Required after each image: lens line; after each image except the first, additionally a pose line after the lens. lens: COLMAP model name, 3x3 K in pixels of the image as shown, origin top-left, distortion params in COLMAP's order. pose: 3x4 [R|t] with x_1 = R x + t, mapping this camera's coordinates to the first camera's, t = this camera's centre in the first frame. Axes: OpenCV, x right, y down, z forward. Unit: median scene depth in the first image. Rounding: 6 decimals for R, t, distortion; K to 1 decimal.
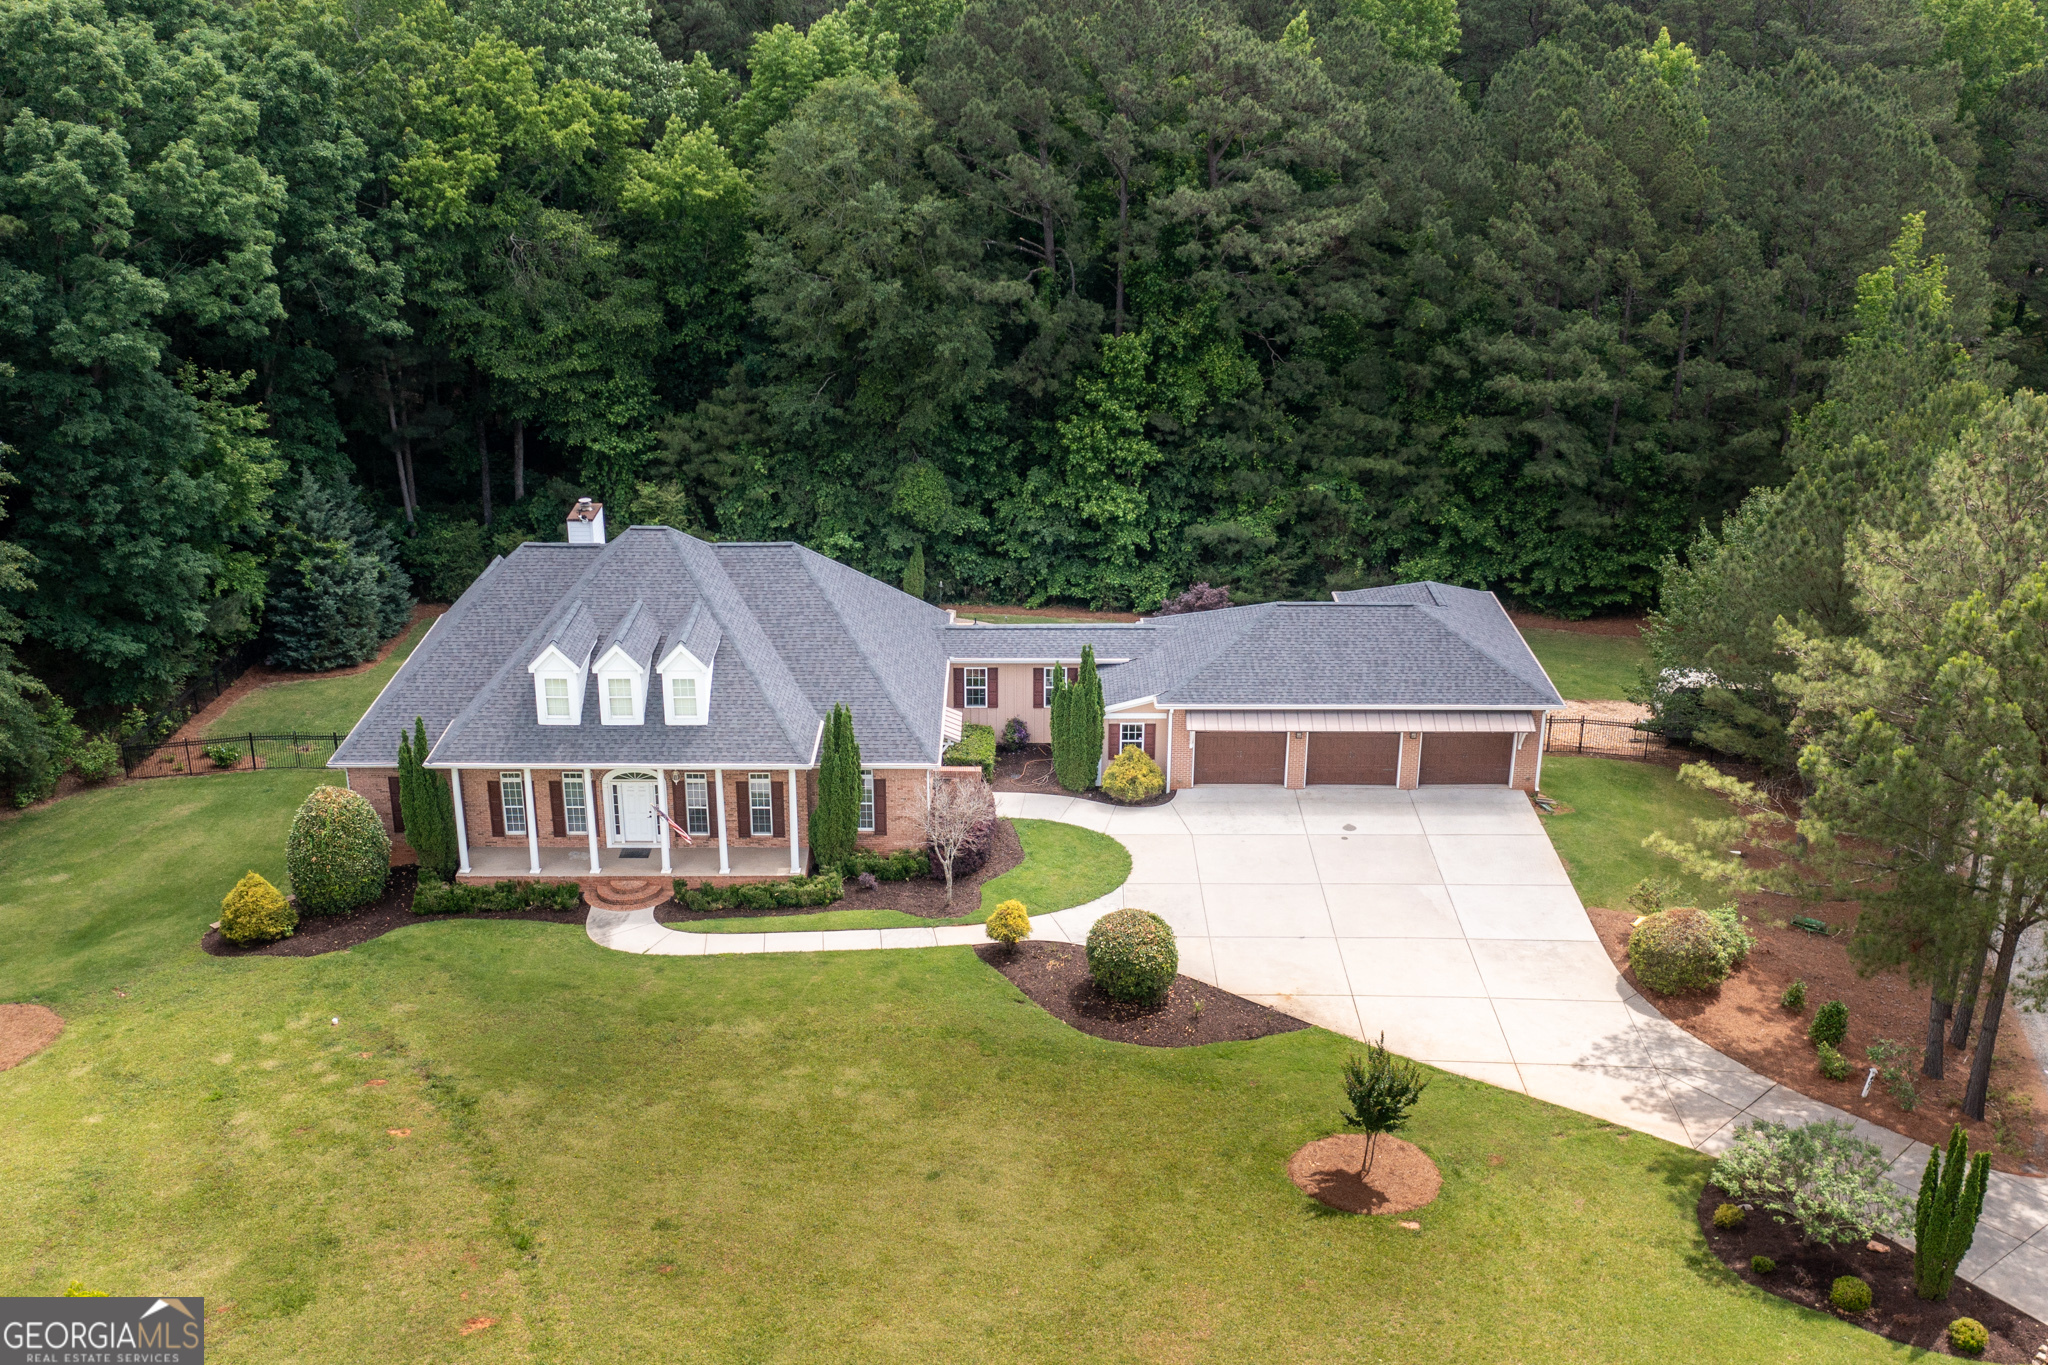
lens RADIAL K [[1964.0, 0, 968.4], [0, 1964.0, 783.3], [0, 0, 1]] dist [0.011184, 0.000000]
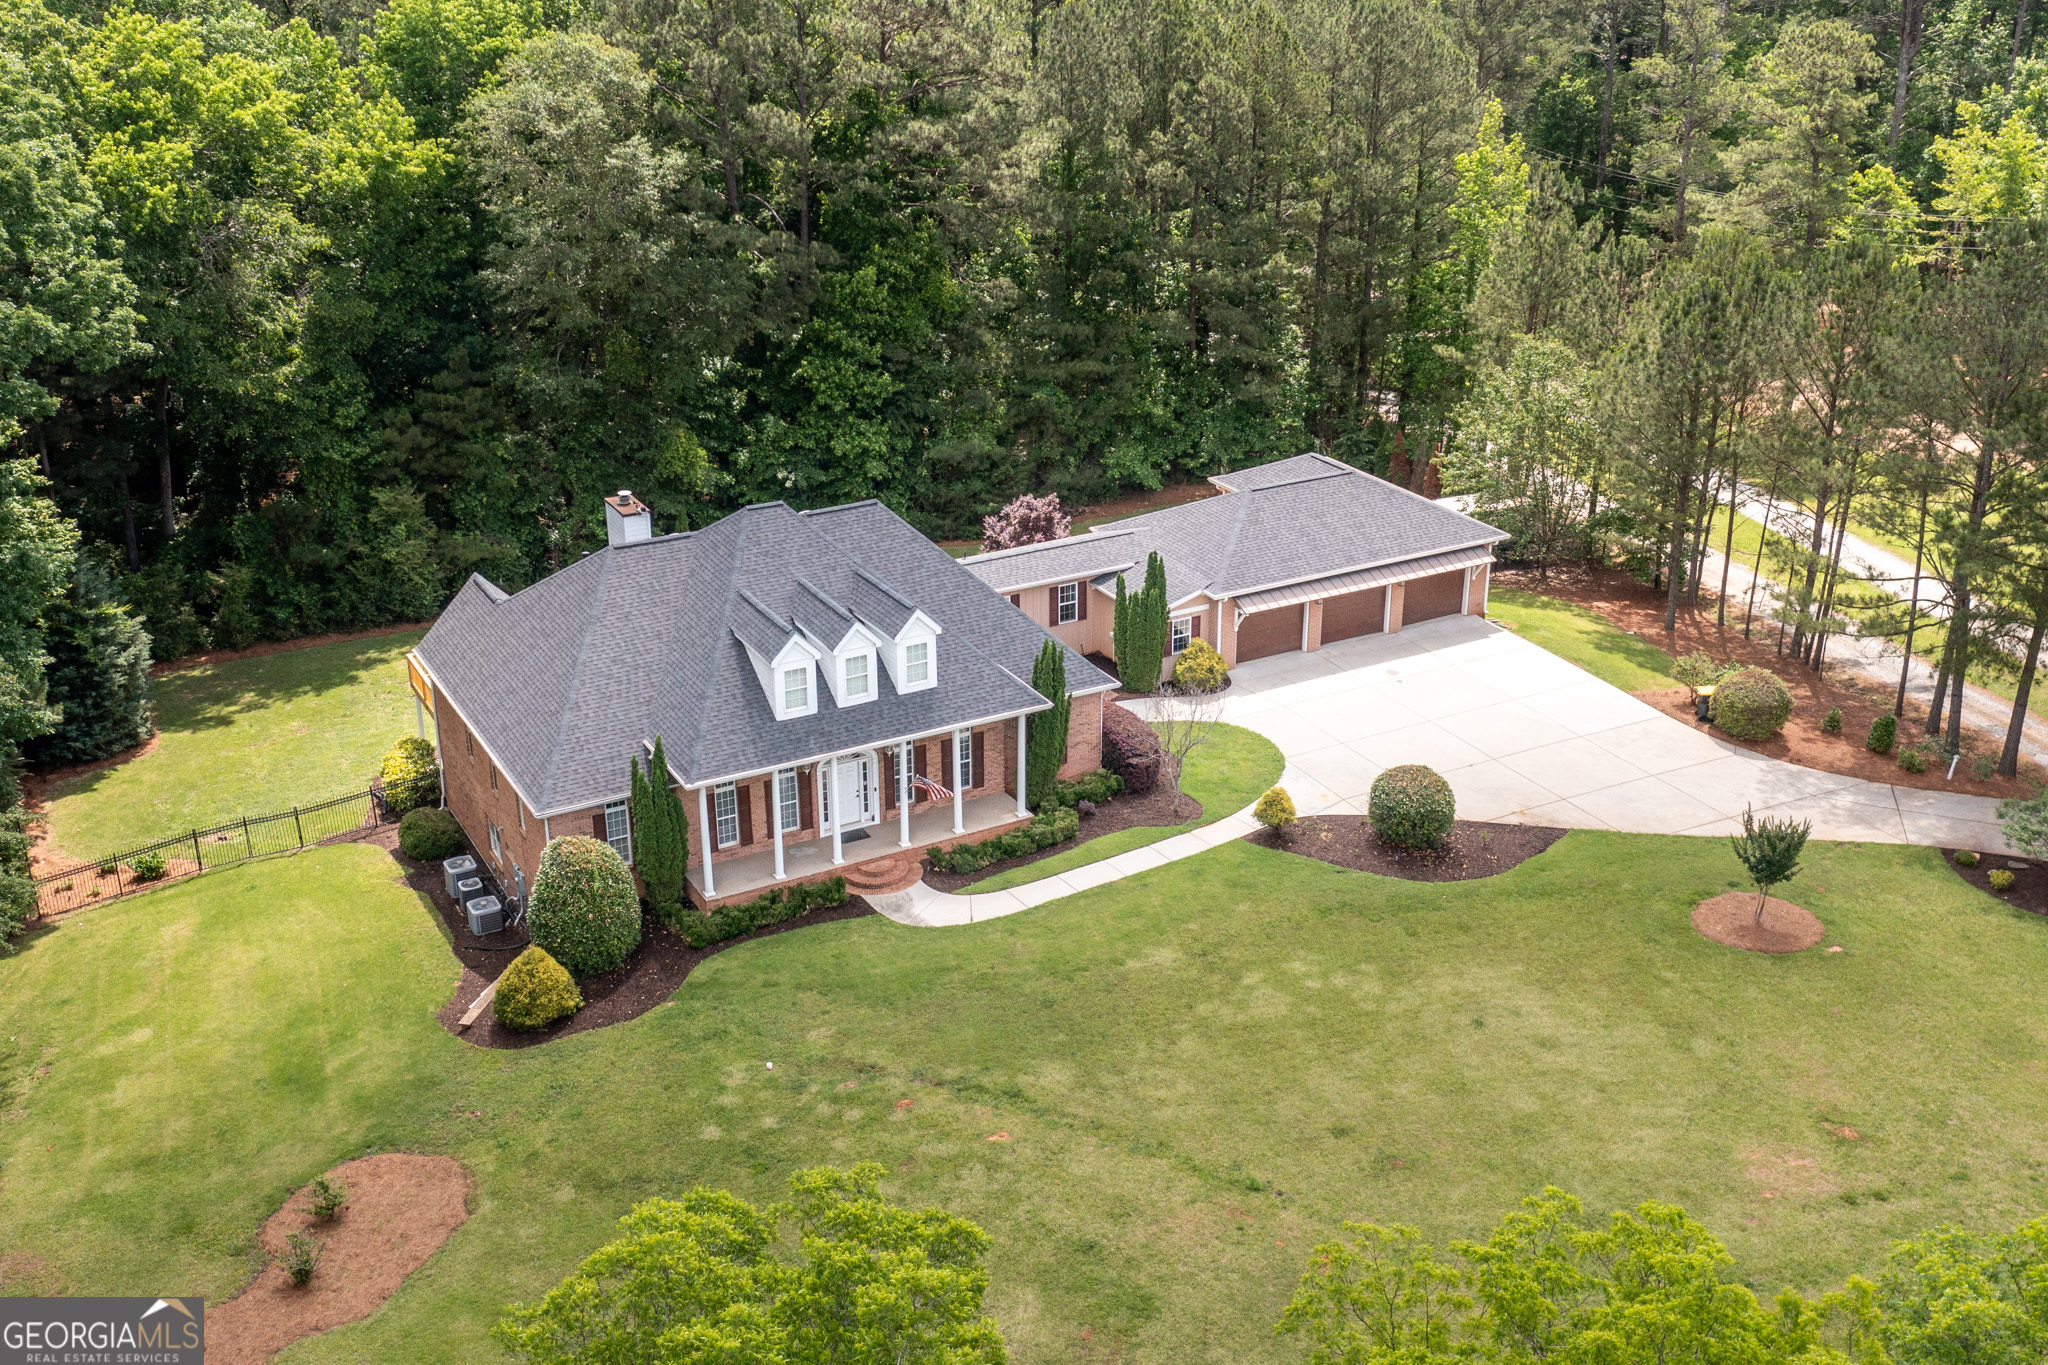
lens RADIAL K [[1964.0, 0, 984.3], [0, 1964.0, 692.4], [0, 0, 1]] dist [0.011184, 0.000000]
pose [[0.877768, -0.196988, 0.436714, -0.461359], [0.202526, 0.978673, 0.034383, -0.047659], [-0.434174, 0.058265, 0.898943, 0.087010]]
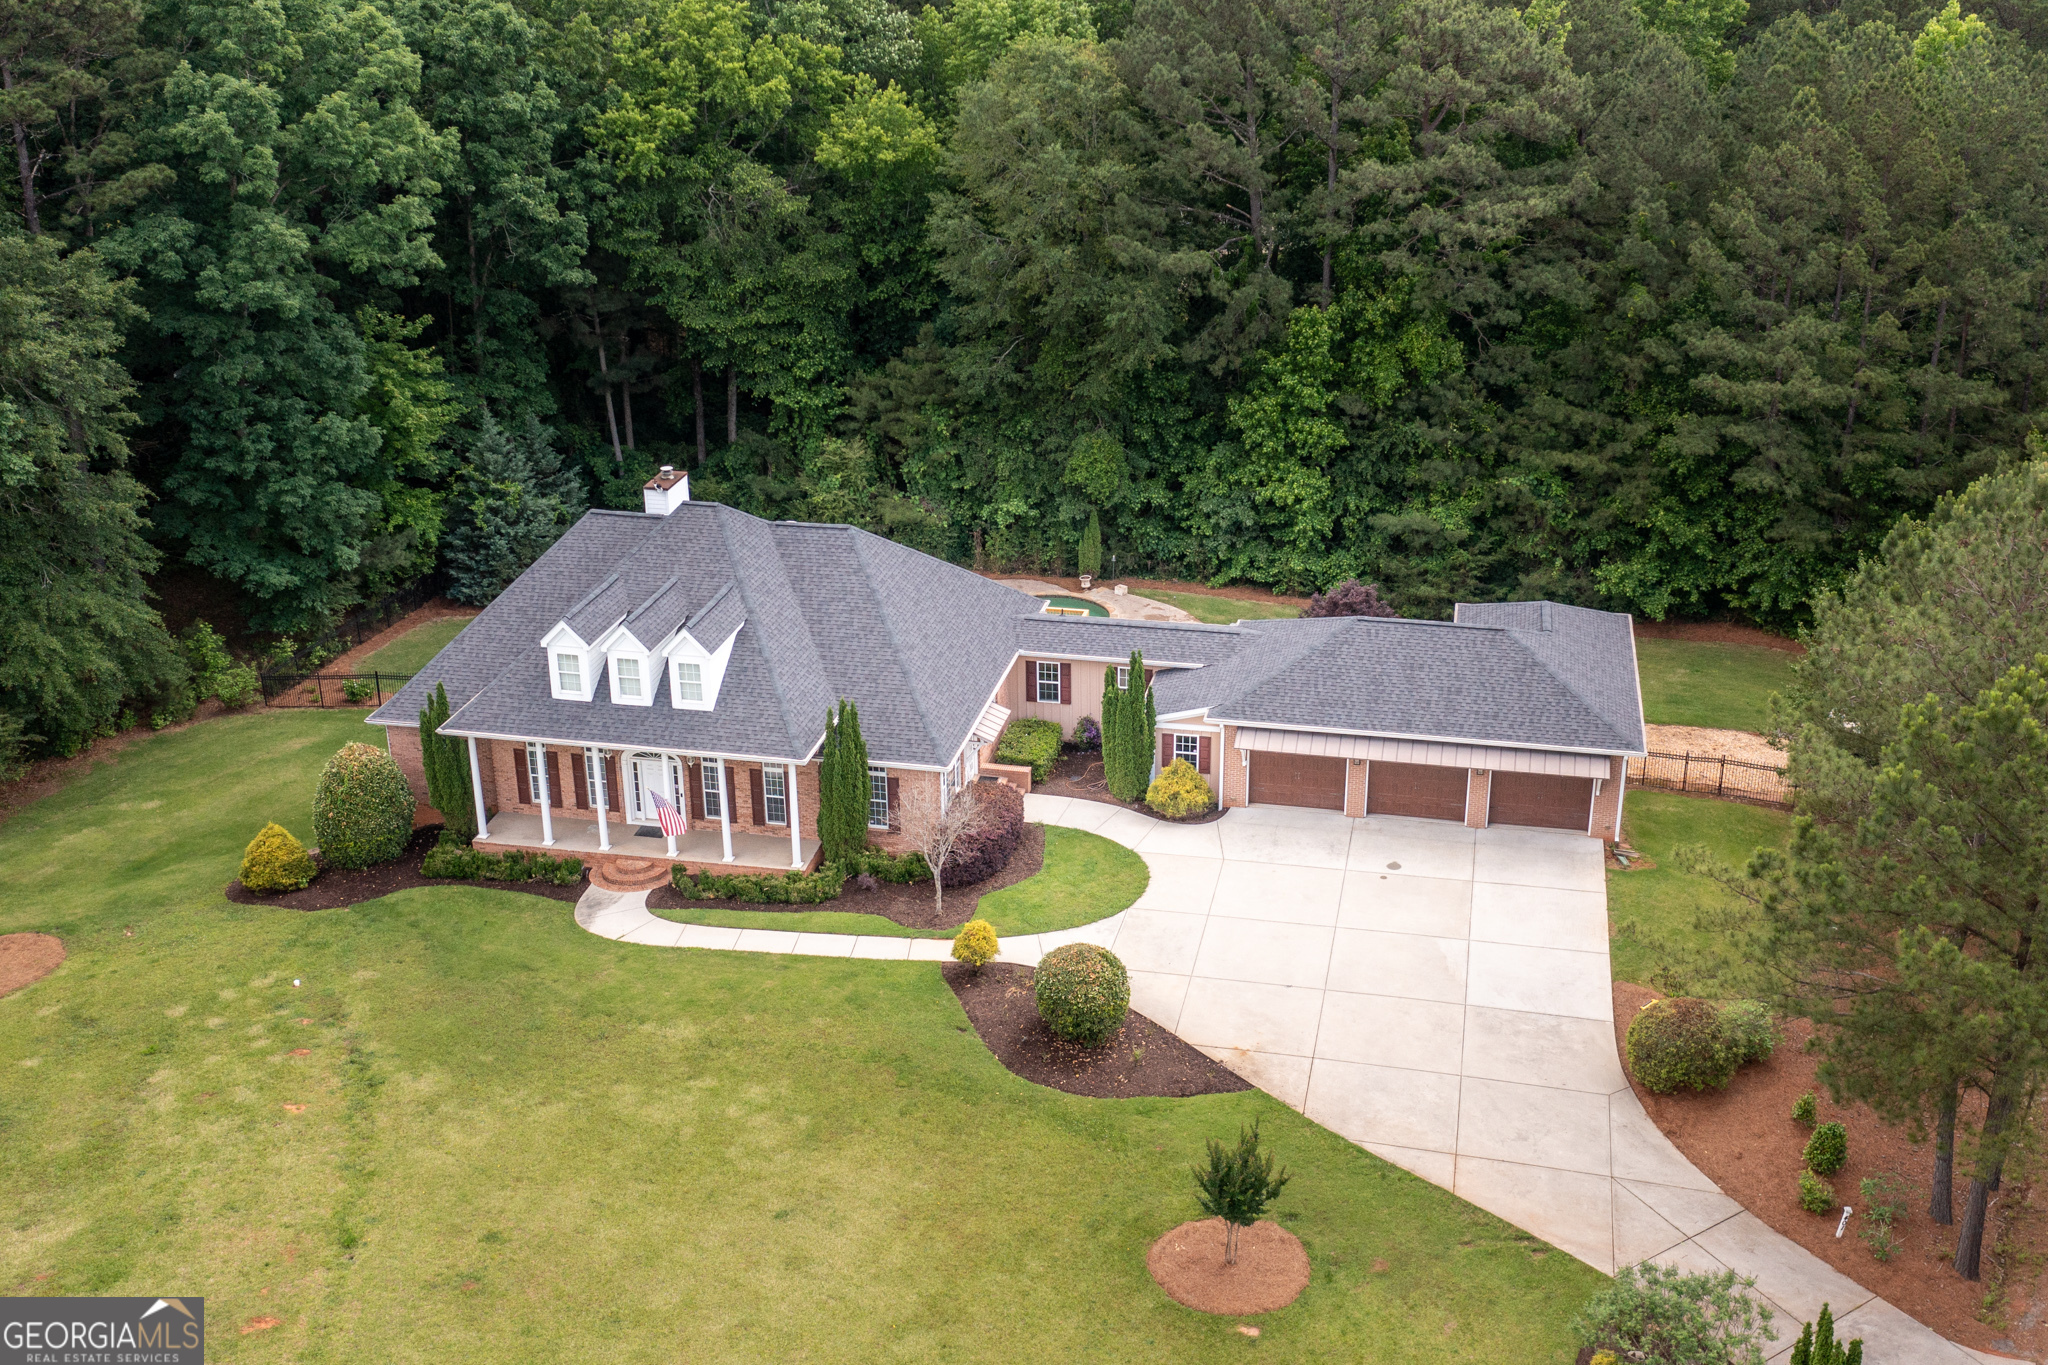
lens RADIAL K [[1964.0, 0, 1060.7], [0, 1964.0, 733.8], [0, 0, 1]] dist [0.011184, 0.000000]
pose [[0.984691, 0.075691, -0.157016, 0.165215], [-0.073769, 0.997112, 0.018039, -0.041807], [0.157928, -0.006180, 0.987431, 0.045958]]
